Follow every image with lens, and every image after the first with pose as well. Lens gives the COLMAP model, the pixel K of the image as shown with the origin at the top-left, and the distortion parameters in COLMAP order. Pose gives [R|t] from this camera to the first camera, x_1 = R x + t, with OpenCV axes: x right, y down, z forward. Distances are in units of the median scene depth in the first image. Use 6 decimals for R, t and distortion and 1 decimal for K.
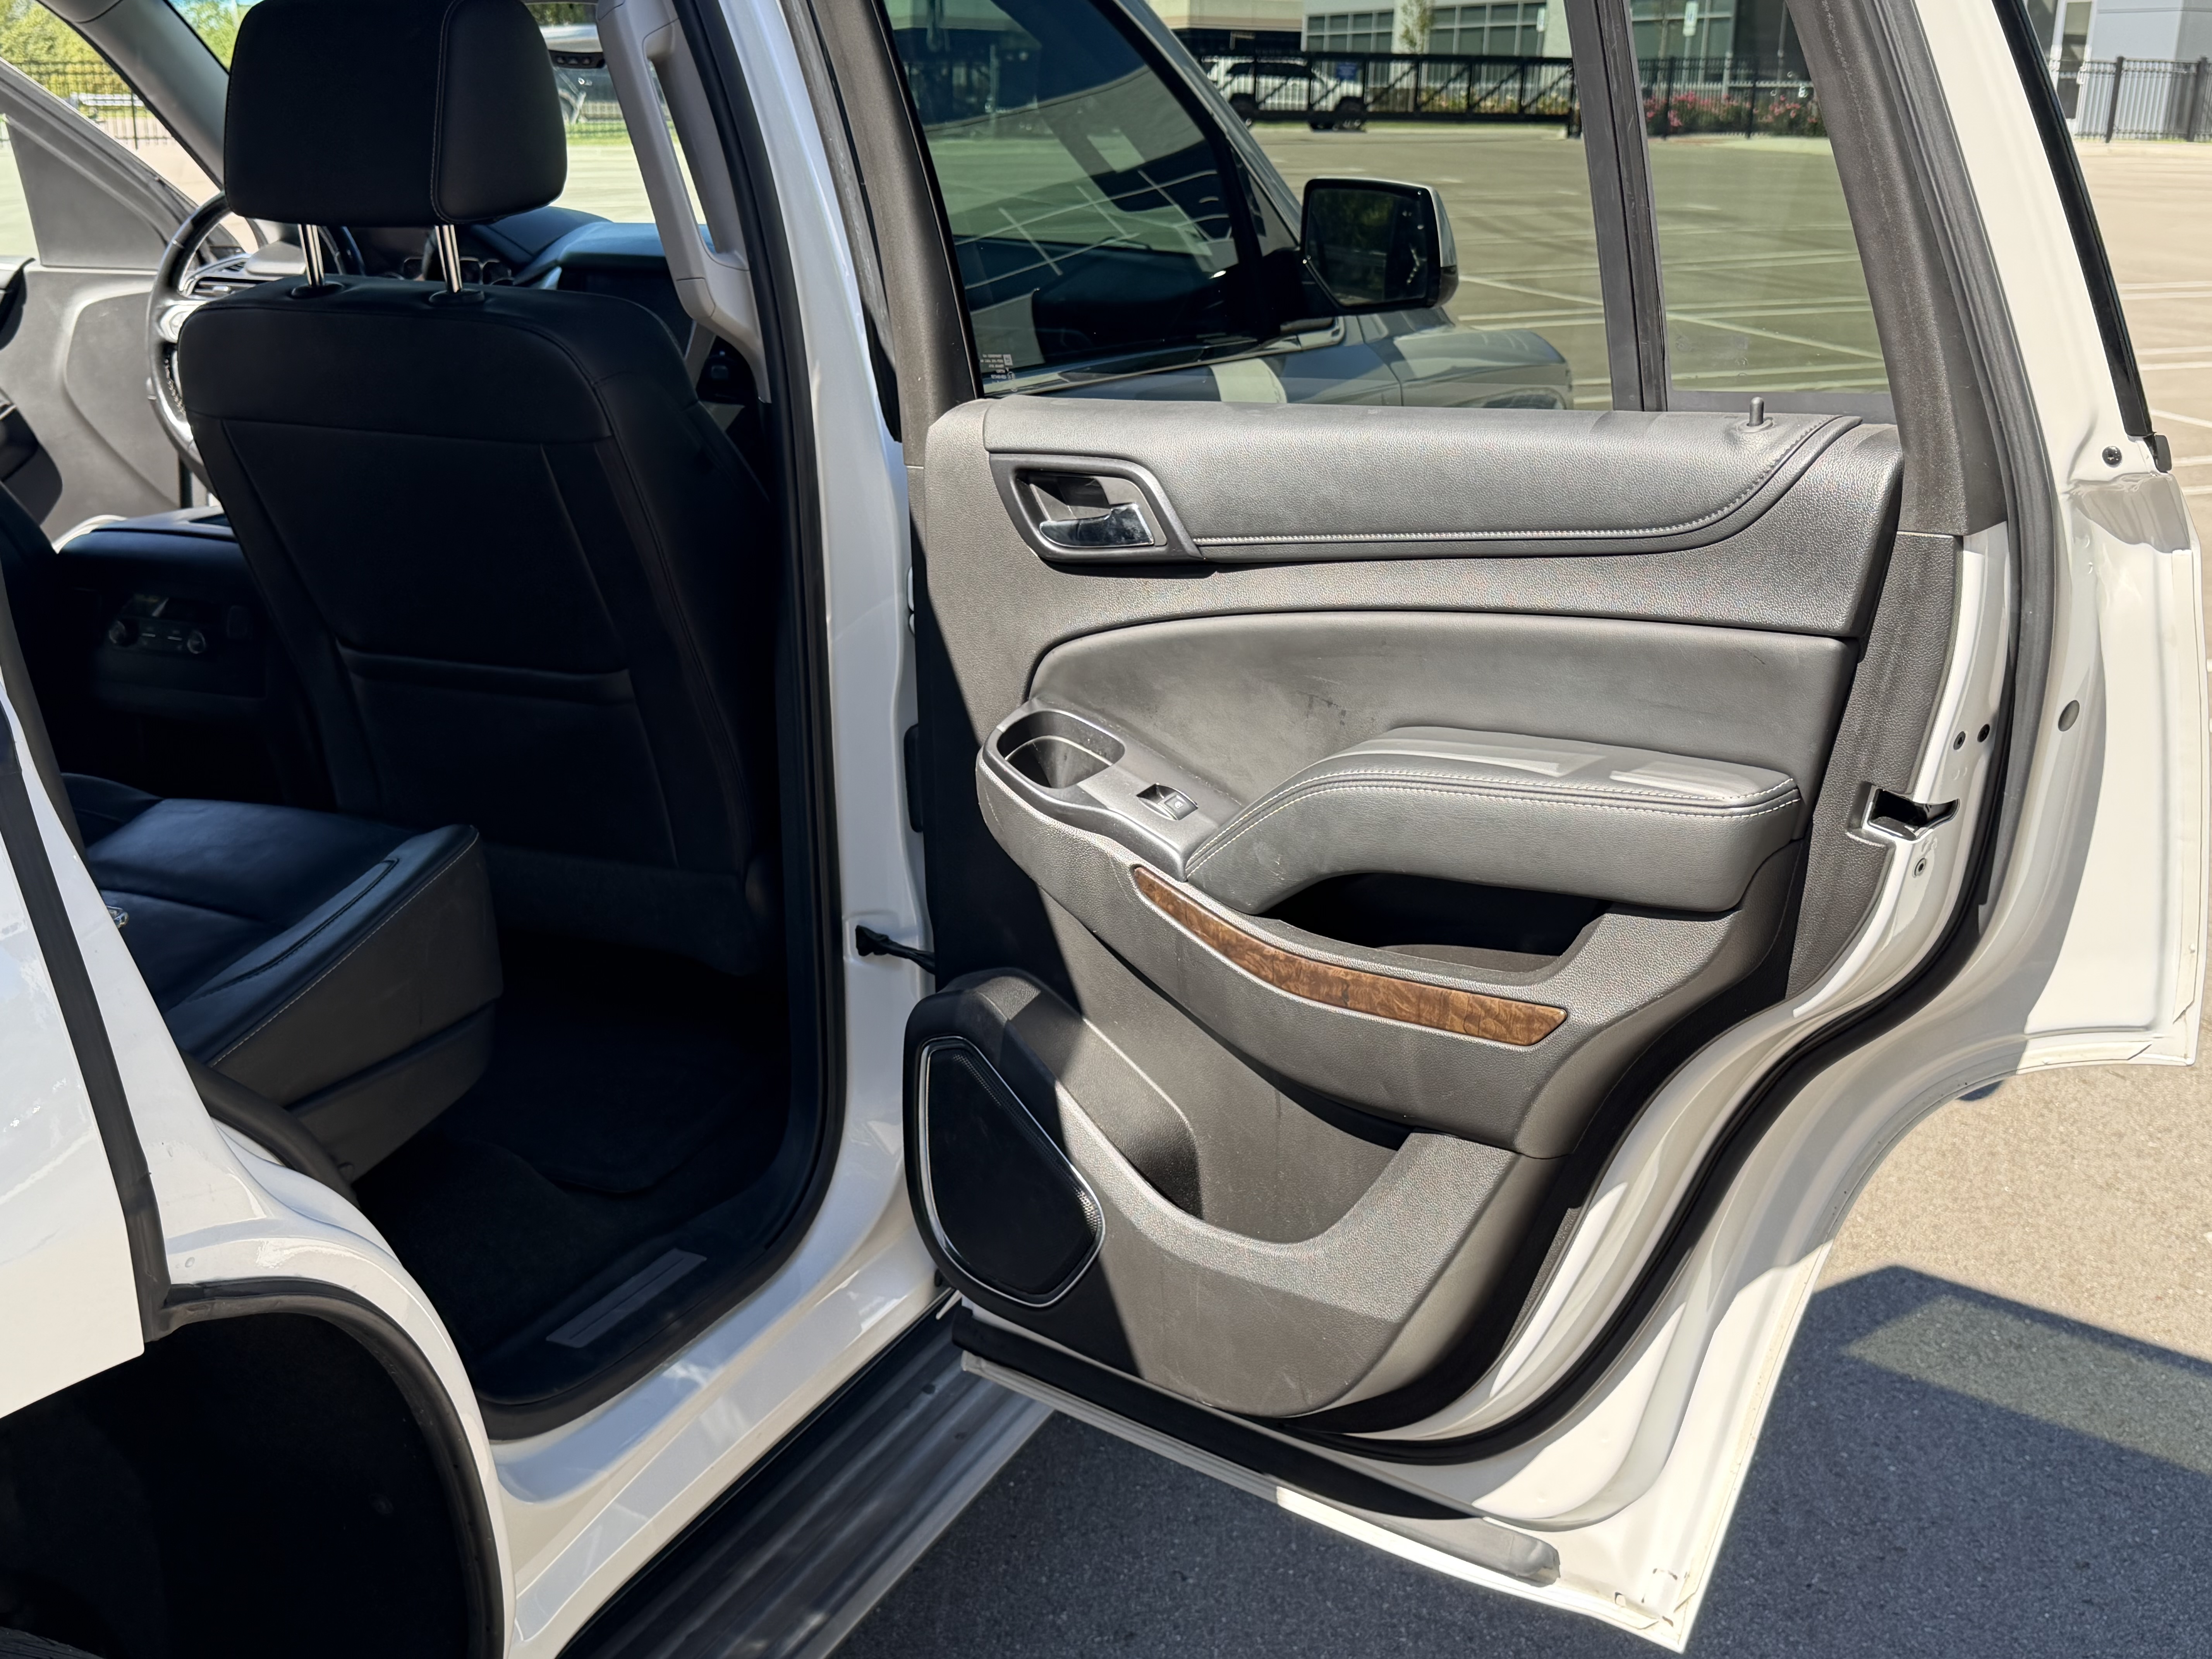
lens RADIAL K [[2342.2, 0, 1106.0], [0, 2342.2, 829.5], [0, 0, 1]] dist [0.108405, -0.255409]
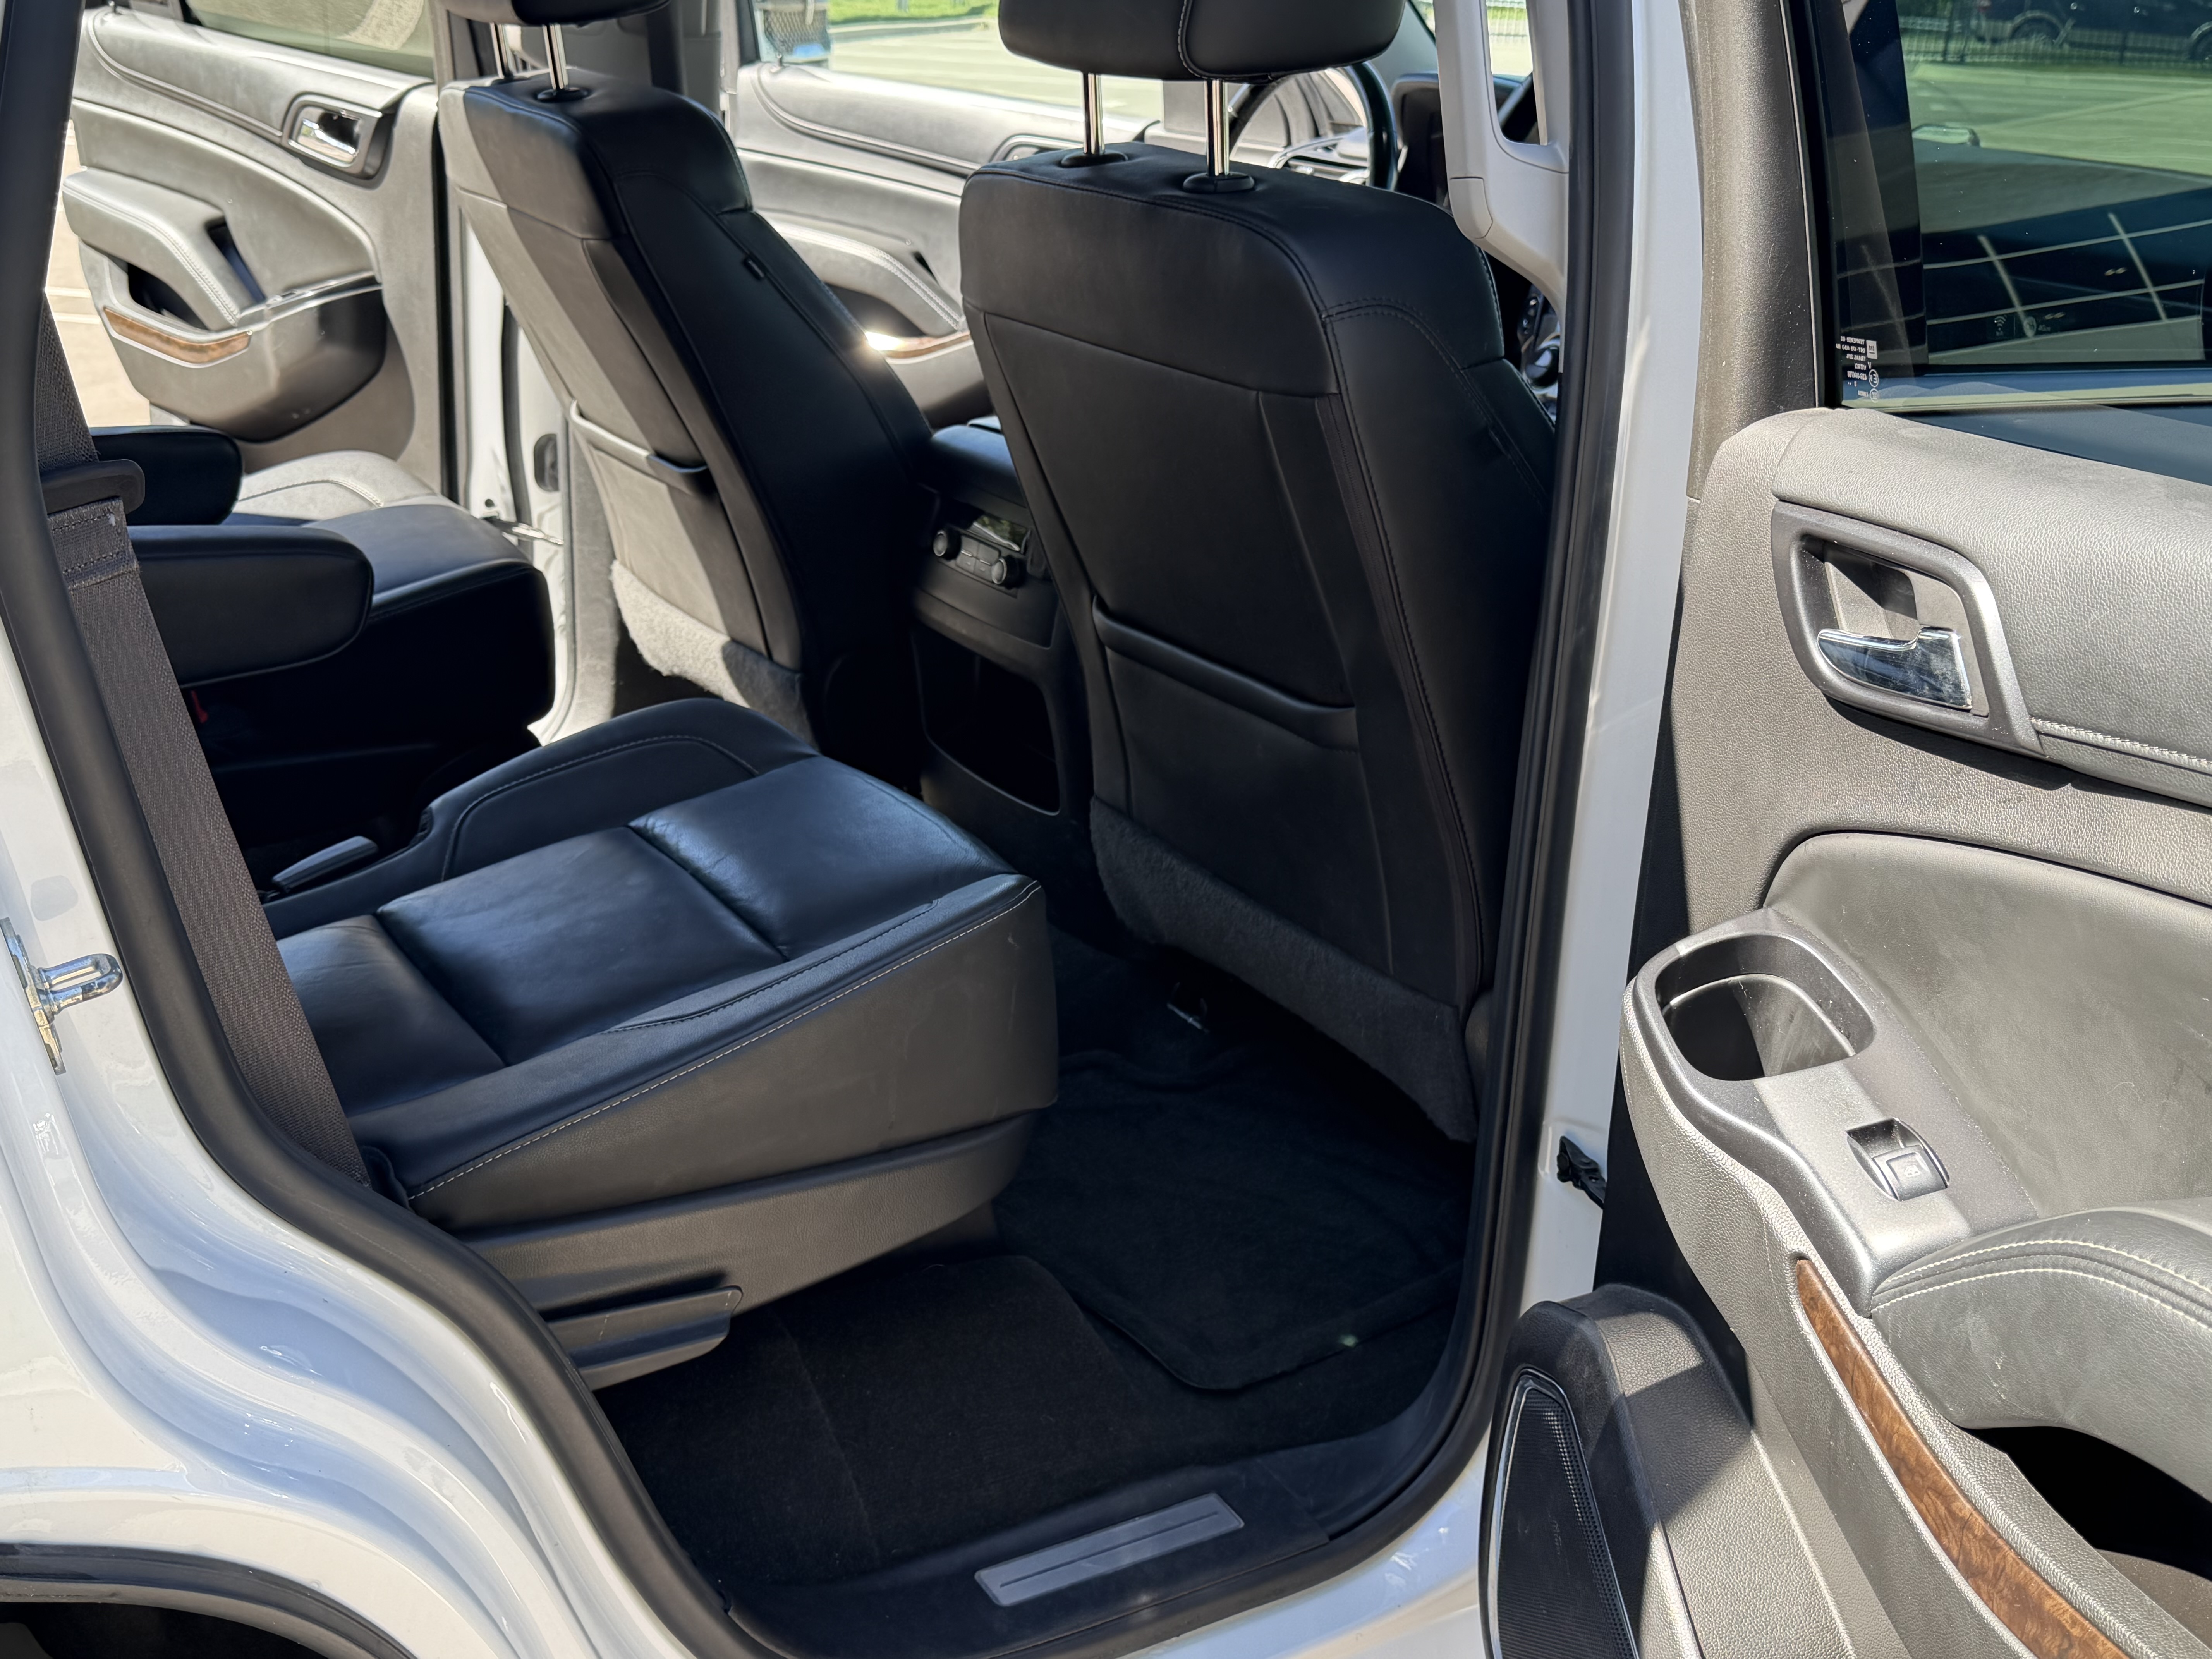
lens RADIAL K [[2342.2, 0, 1106.0], [0, 2342.2, 829.5], [0, 0, 1]] dist [0.108405, -0.255409]
pose [[0.834211, 0.224827, -0.503532, 0.133503], [-0.208317, 0.973936, 0.089740, -0.098568], [0.510584, 0.030032, 0.859303, 0.402729]]
